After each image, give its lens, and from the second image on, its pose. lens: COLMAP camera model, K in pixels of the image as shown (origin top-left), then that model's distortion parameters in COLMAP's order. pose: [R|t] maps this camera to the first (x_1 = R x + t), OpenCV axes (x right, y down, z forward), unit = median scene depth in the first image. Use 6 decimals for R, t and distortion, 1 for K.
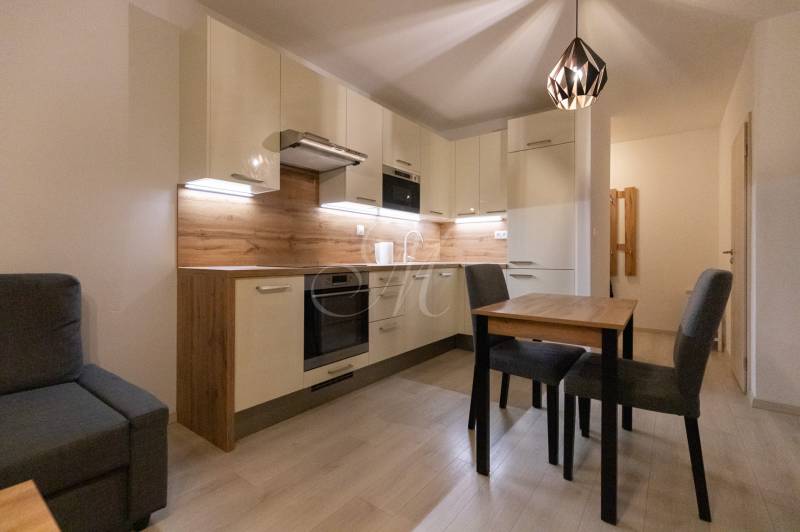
lens RADIAL K [[366.5, 0, 394.7], [0, 366.5, 254.7], [0, 0, 1]] dist [0.012736, -0.002375]
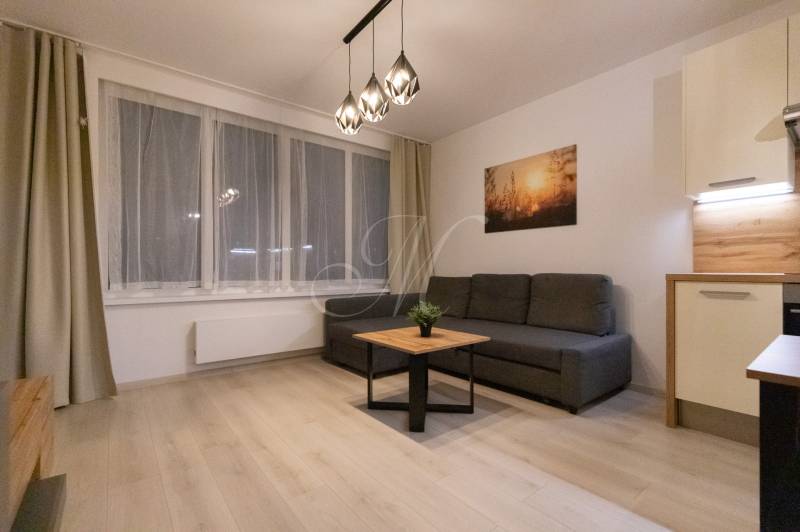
lens RADIAL K [[366.5, 0, 402.0], [0, 366.5, 272.9], [0, 0, 1]] dist [0.012736, -0.002375]
pose [[-0.251191, 0.005652, -0.967921, 0.692919], [0.005066, 0.999977, 0.004525, 0.021484], [0.967924, -0.003767, -0.251214, 0.352414]]
